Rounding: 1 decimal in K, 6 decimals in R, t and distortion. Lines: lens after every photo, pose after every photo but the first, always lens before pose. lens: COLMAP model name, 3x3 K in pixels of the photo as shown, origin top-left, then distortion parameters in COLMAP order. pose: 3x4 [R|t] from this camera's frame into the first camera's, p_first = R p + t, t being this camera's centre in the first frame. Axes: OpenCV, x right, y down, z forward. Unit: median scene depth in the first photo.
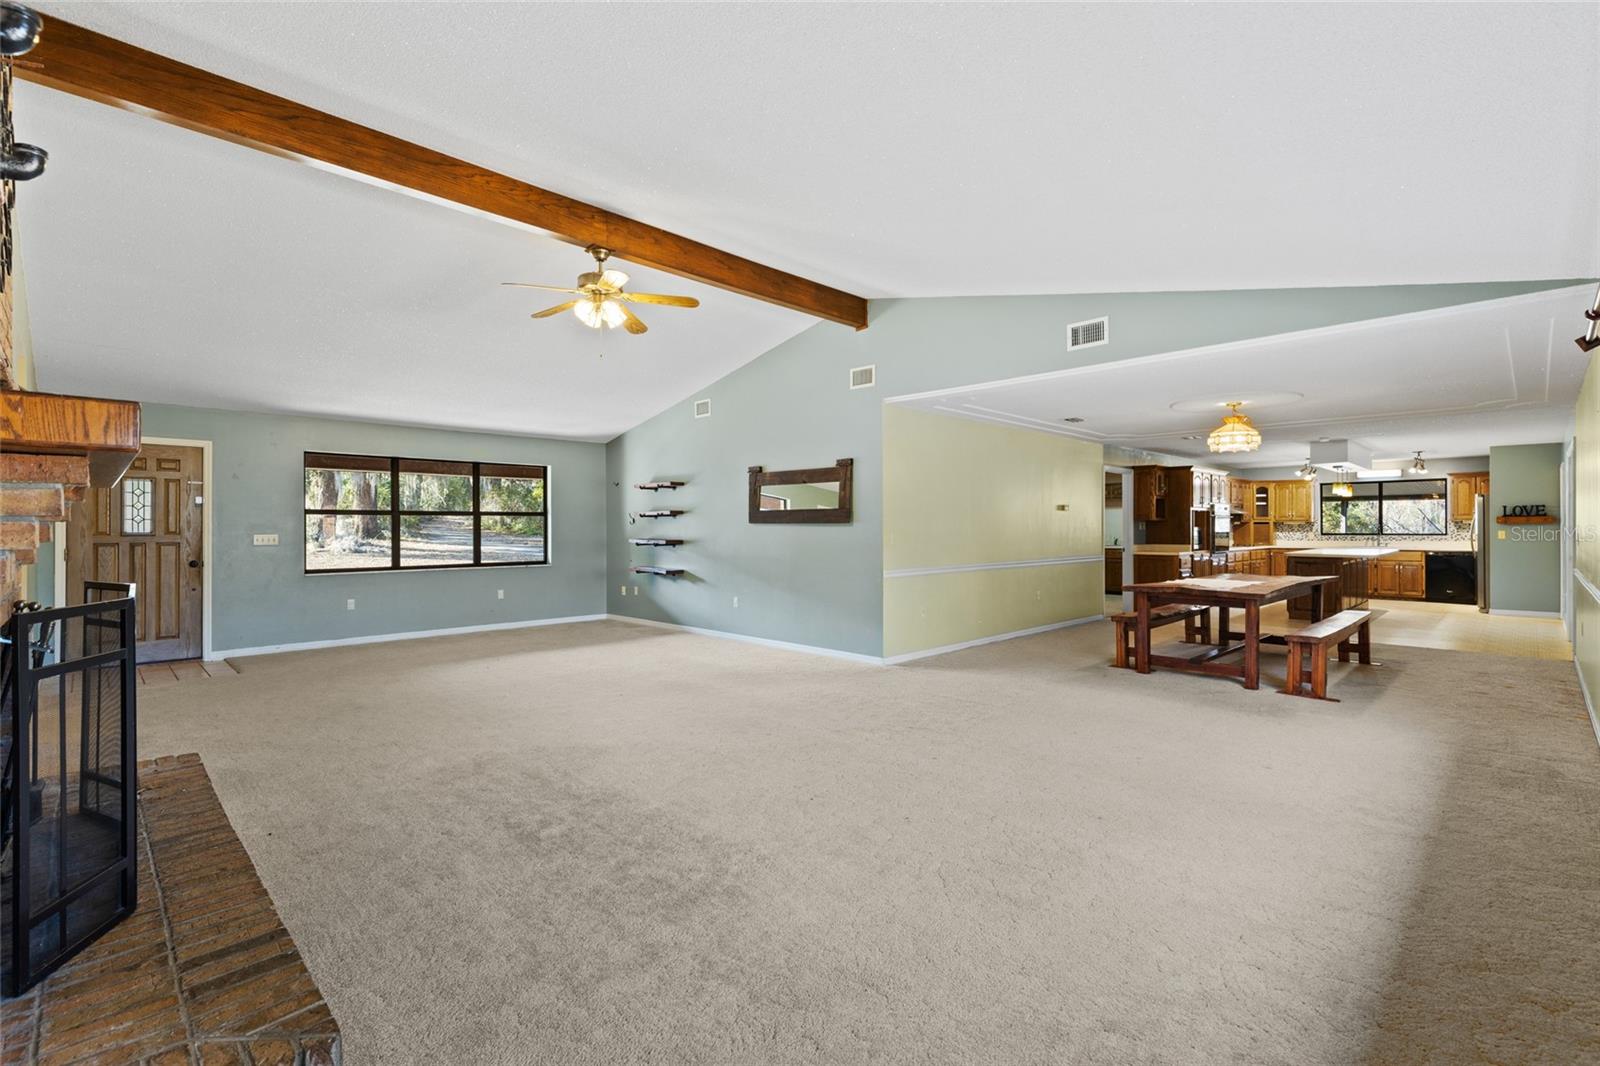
lens RADIAL K [[728.4, 0, 785.1], [0, 728.4, 528.2], [0, 0, 1]] dist [-0.000375, -0.000222]
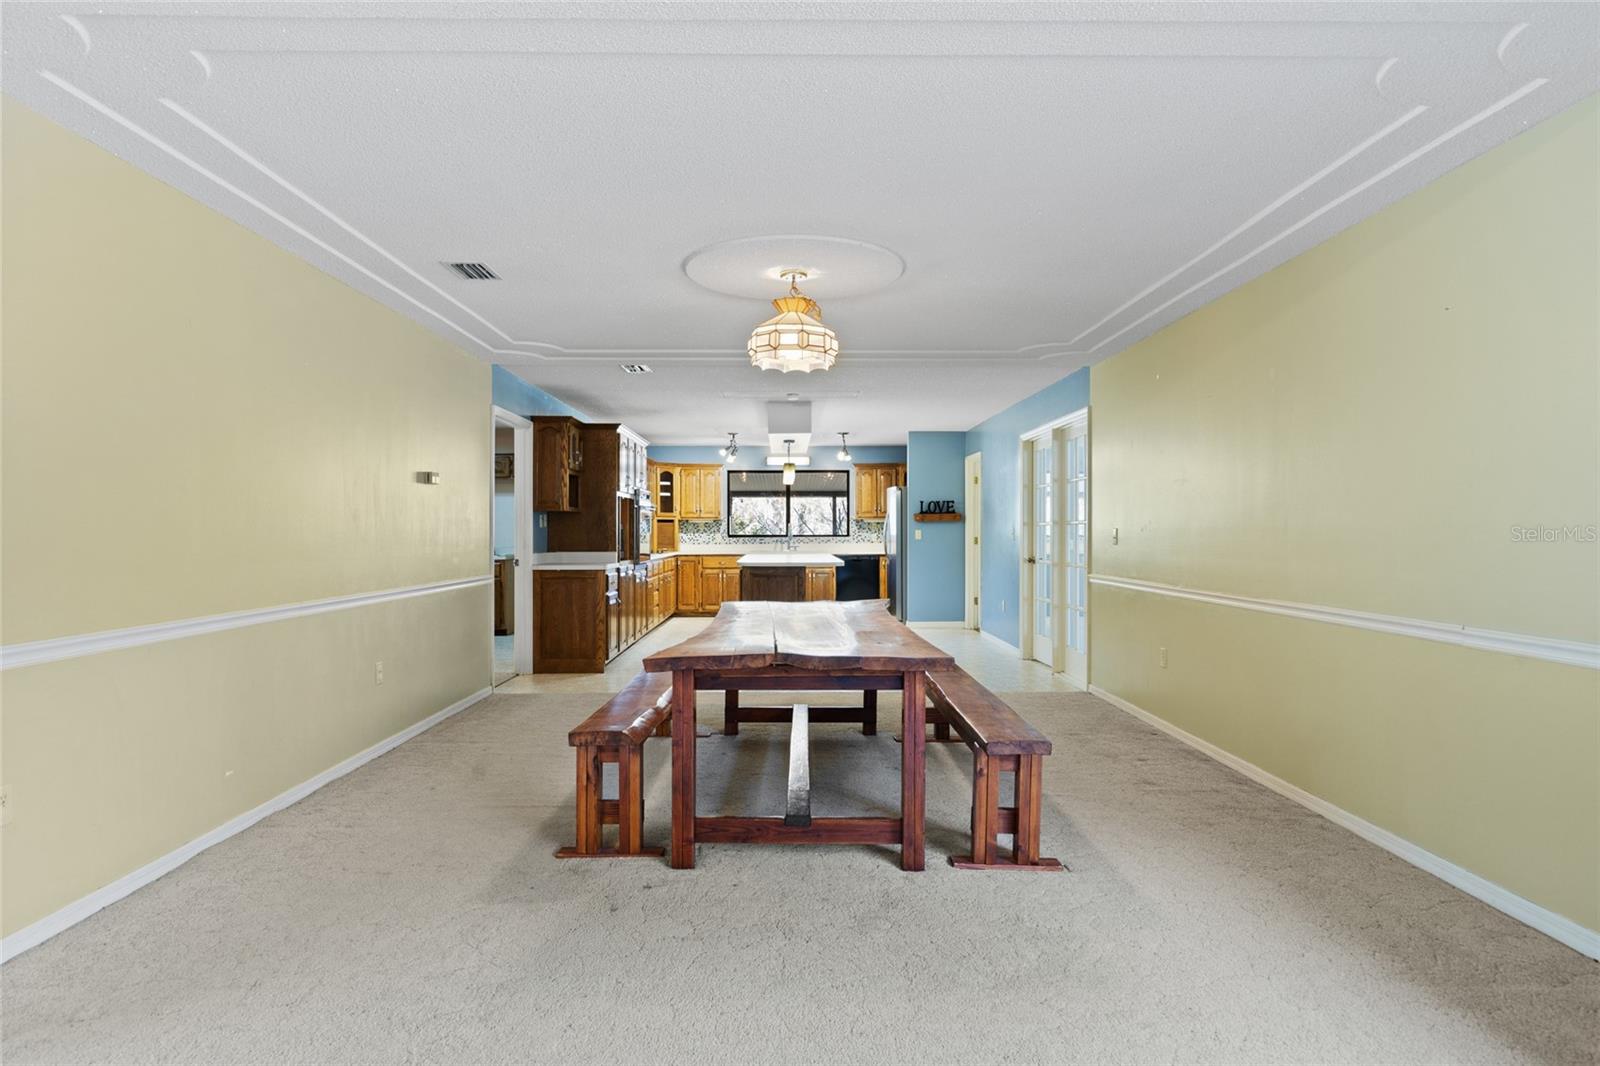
lens RADIAL K [[921.6, 0, 800.0], [0, 921.6, 533.0], [0, 0, 1]] dist [0.000476, 0.000025]
pose [[0.684832, -0.000033, 0.728701, 0.088828], [0.000727, 1.000000, -0.000638, 0.007097], [-0.728700, 0.000967, 0.684832, 0.332068]]
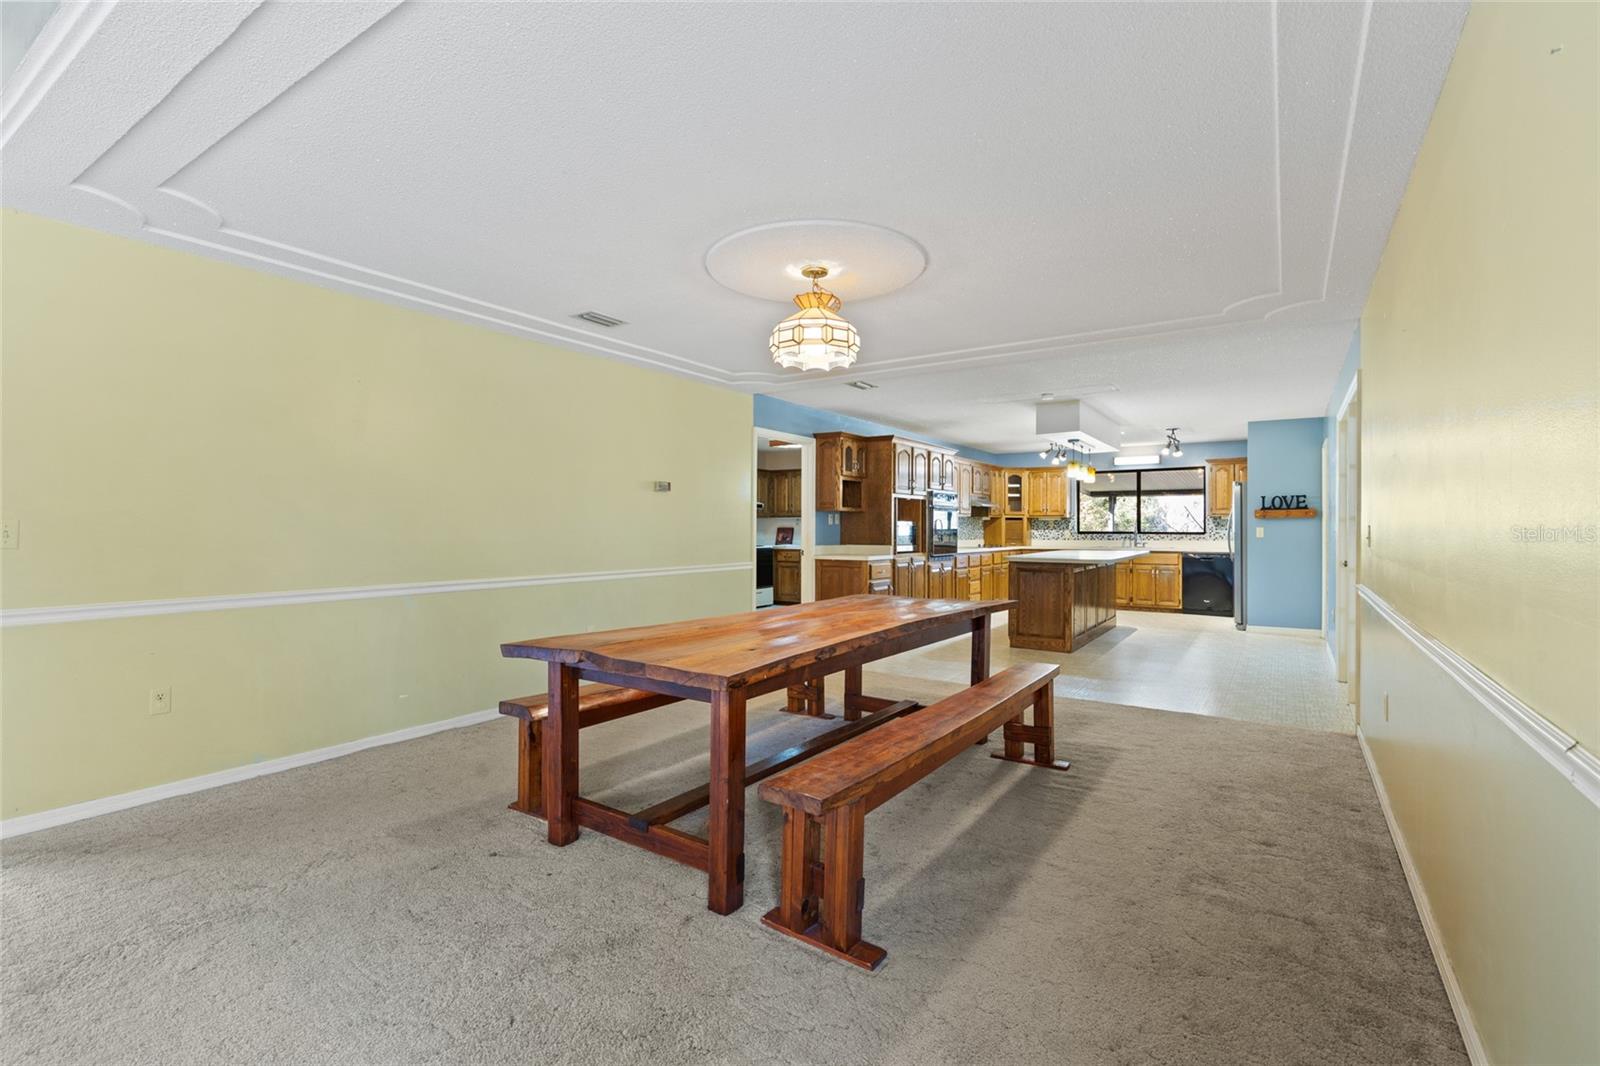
lens RADIAL K [[723.6, 0, 800.0], [0, 723.6, 533.0], [0, 0, 1]] dist [0.009193, -0.000210]
pose [[0.977832, 0.002140, 0.209381, 0.301351], [-0.003332, 0.999980, 0.005343, 0.006622], [-0.209366, -0.005923, 0.977819, 0.303381]]
